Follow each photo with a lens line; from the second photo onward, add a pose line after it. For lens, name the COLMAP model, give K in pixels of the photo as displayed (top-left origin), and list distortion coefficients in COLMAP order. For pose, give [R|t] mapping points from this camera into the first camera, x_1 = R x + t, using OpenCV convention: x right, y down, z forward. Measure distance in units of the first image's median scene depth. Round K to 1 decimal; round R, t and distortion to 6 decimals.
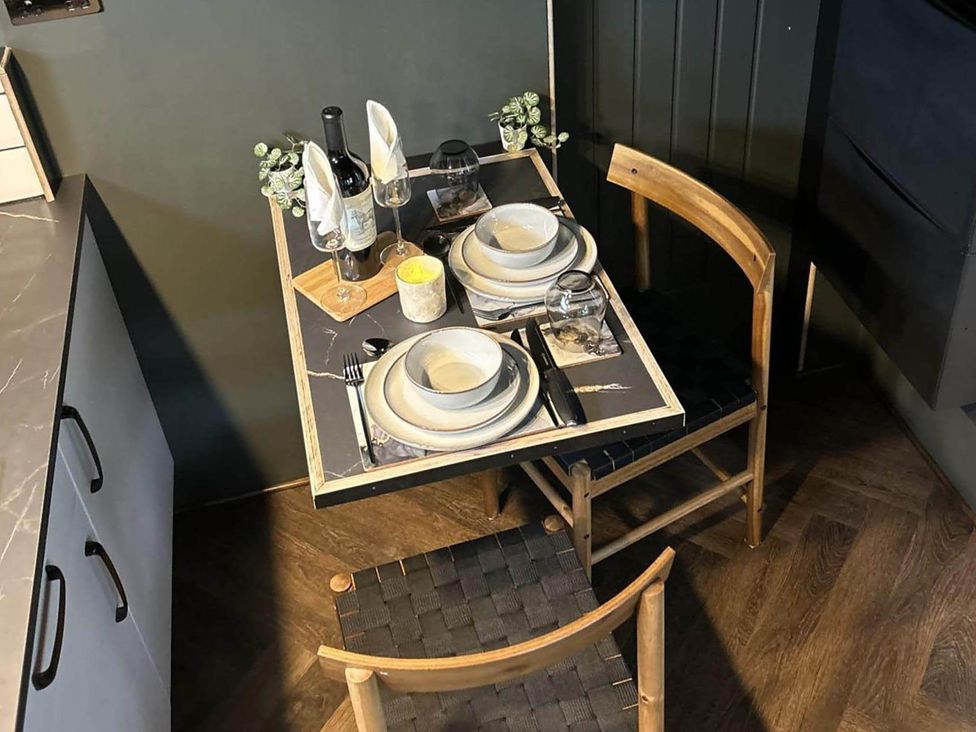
lens RADIAL K [[1079.2, 0, 488.0], [0, 1079.2, 366.0], [0, 0, 1]] dist [-0.013060, -0.031756]
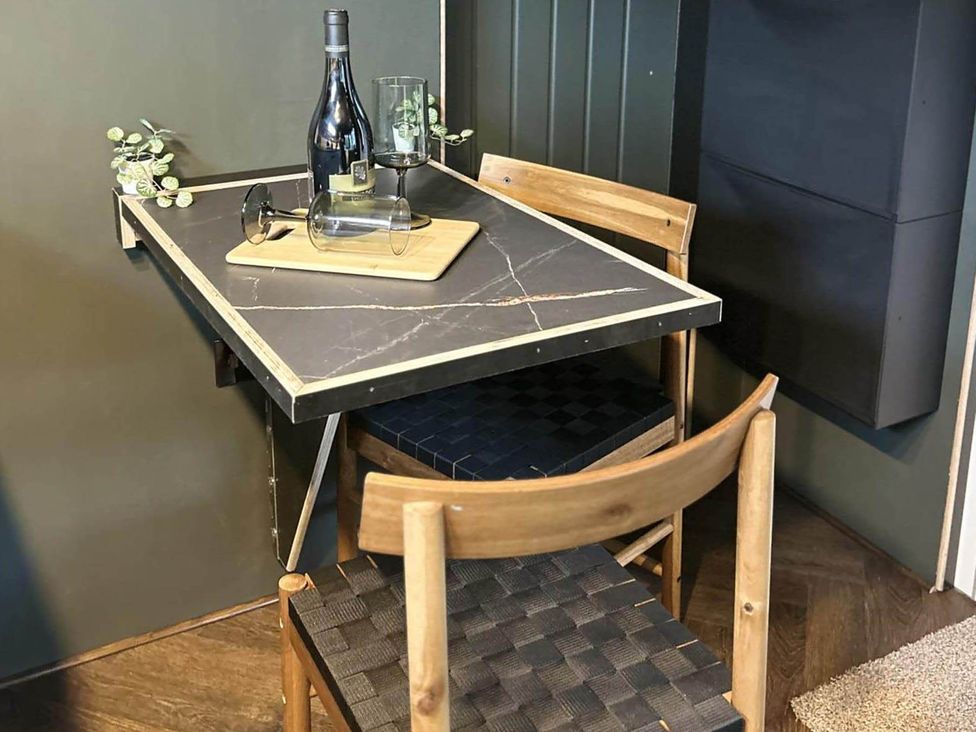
lens RADIAL K [[1115.8, 0, 488.8], [0, 1115.8, 321.9], [0, 0, 1]] dist [0.001353, -0.010903]
pose [[0.953856, -0.021924, 0.299465, -0.195005], [0.132031, 0.926365, -0.352727, 0.265334], [-0.269680, 0.375989, 0.886513, 0.222957]]
